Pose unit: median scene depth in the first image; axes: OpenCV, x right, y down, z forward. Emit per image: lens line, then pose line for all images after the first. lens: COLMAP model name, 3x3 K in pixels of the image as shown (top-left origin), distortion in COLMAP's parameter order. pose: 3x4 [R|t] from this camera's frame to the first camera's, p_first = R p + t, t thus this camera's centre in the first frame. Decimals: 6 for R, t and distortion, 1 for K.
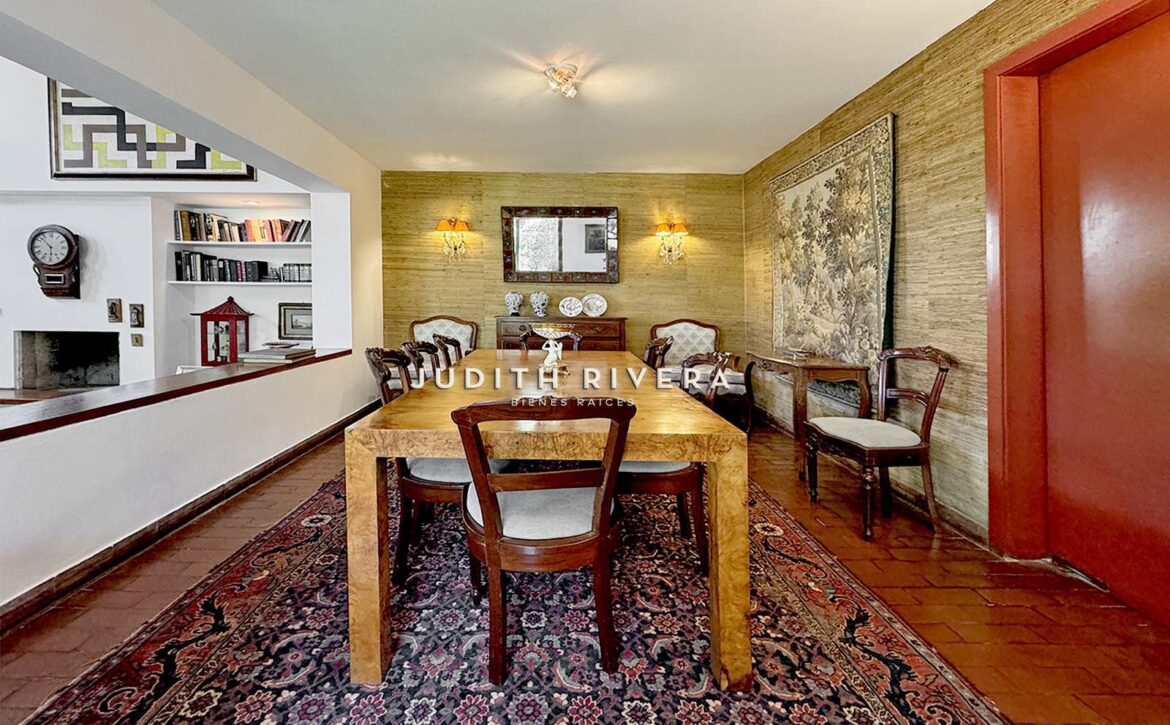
lens RADIAL K [[493.9, 0, 571.5], [0, 493.9, 335.2], [0, 0, 1]] dist [-0.002438, 0.000045]
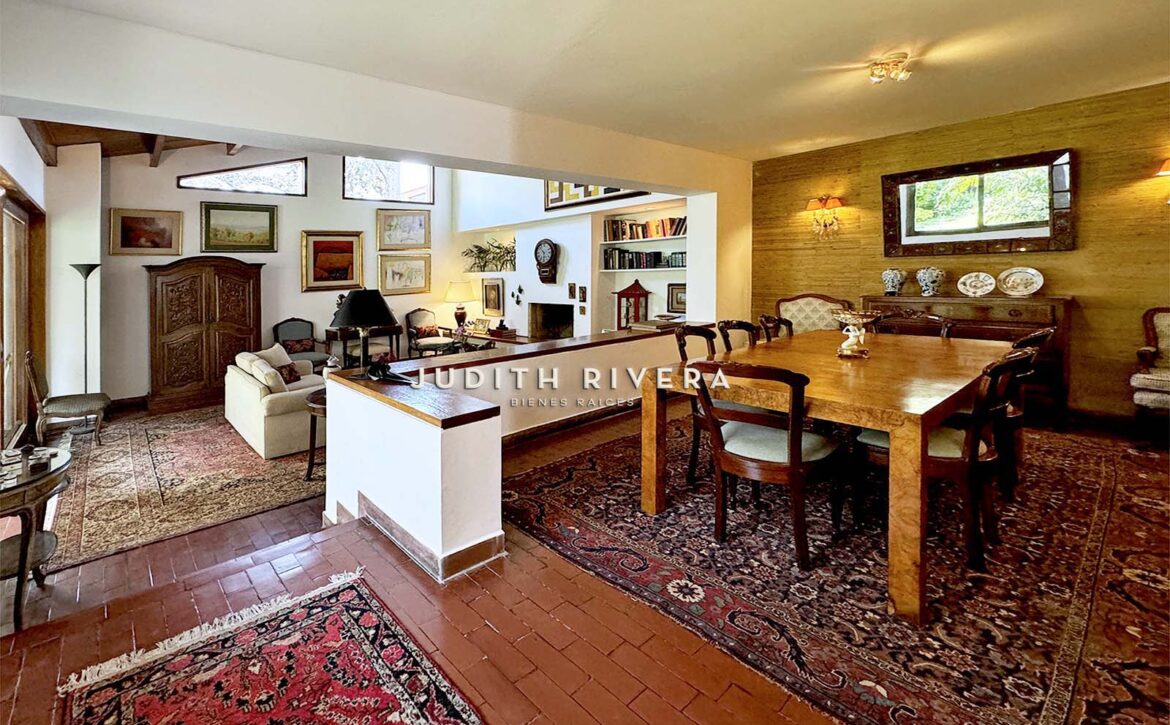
lens RADIAL K [[527.8, 0, 476.5], [0, 527.8, 306.6], [0, 0, 1]] dist [-0.001727, 0.000448]
pose [[0.580157, 0.021735, -0.814214, 0.238738], [-0.016699, 0.999751, 0.014790, -0.019663], [0.814333, 0.005016, 0.580376, -0.196013]]
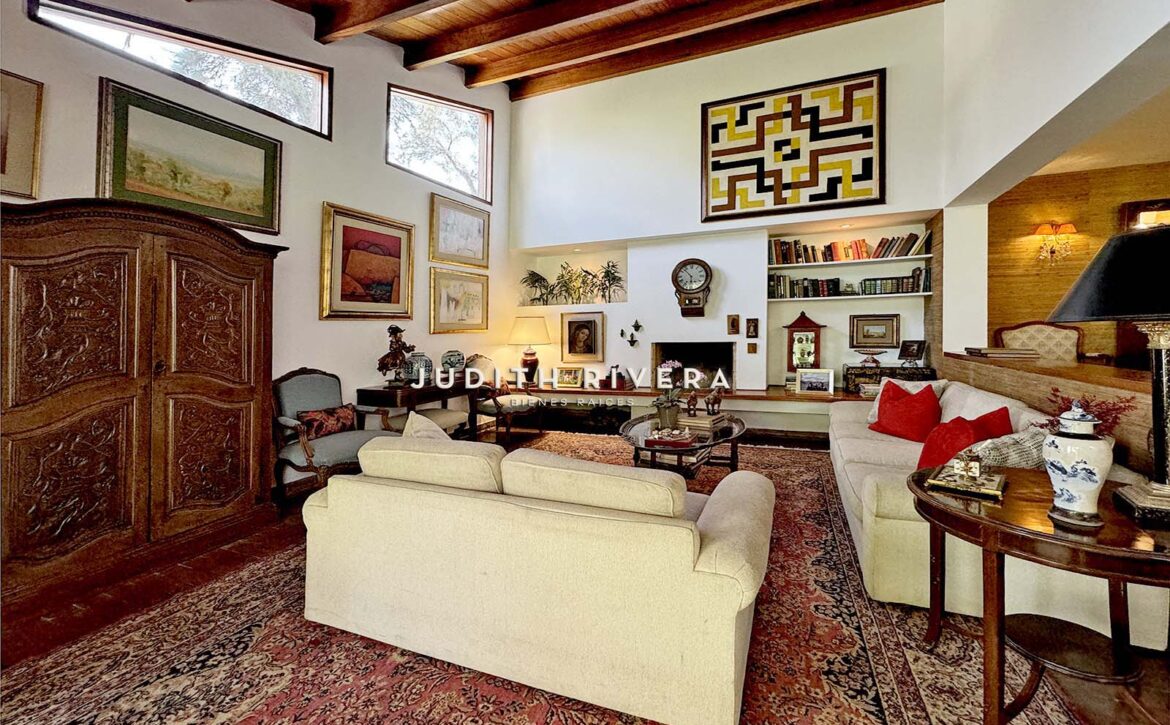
lens RADIAL K [[493.9, 0, 583.7], [0, 493.9, 356.1], [0, 0, 1]] dist [-0.002438, 0.000045]
pose [[0.924576, -0.010909, -0.380842, -0.784137], [0.002418, 0.999738, -0.022769, 0.054262], [0.380990, 0.020131, 0.924360, -0.272510]]
